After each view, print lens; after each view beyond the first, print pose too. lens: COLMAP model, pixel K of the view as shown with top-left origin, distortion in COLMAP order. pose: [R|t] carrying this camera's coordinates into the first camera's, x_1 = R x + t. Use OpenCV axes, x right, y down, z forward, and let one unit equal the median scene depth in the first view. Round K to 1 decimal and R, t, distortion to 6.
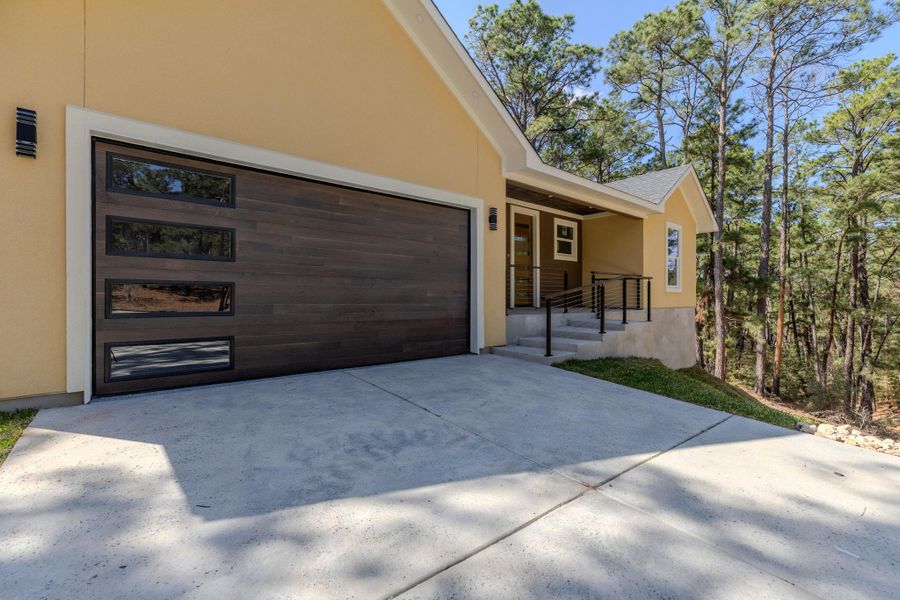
lens RADIAL K [[406.2, 0, 448.6], [0, 406.2, 301.4], [0, 0, 1]] dist [0.000261, -0.000352]
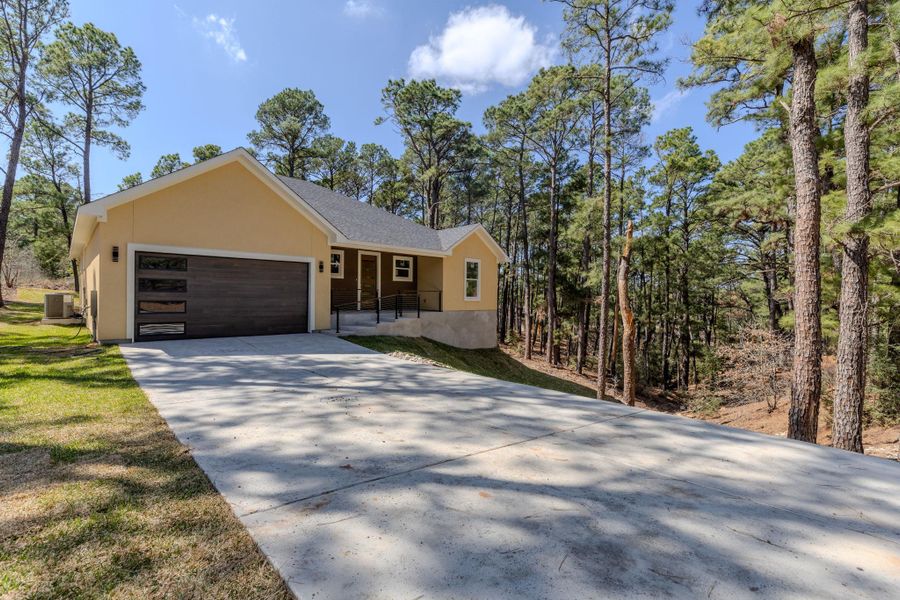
lens RADIAL K [[406.2, 0, 451.0], [0, 406.2, 301.8], [0, 0, 1]] dist [0.000261, -0.000352]
pose [[0.997556, 0.009191, 0.069264, 0.668251], [-0.009360, 0.999954, 0.002109, -0.041809], [-0.069241, -0.002753, 0.997596, -1.163780]]
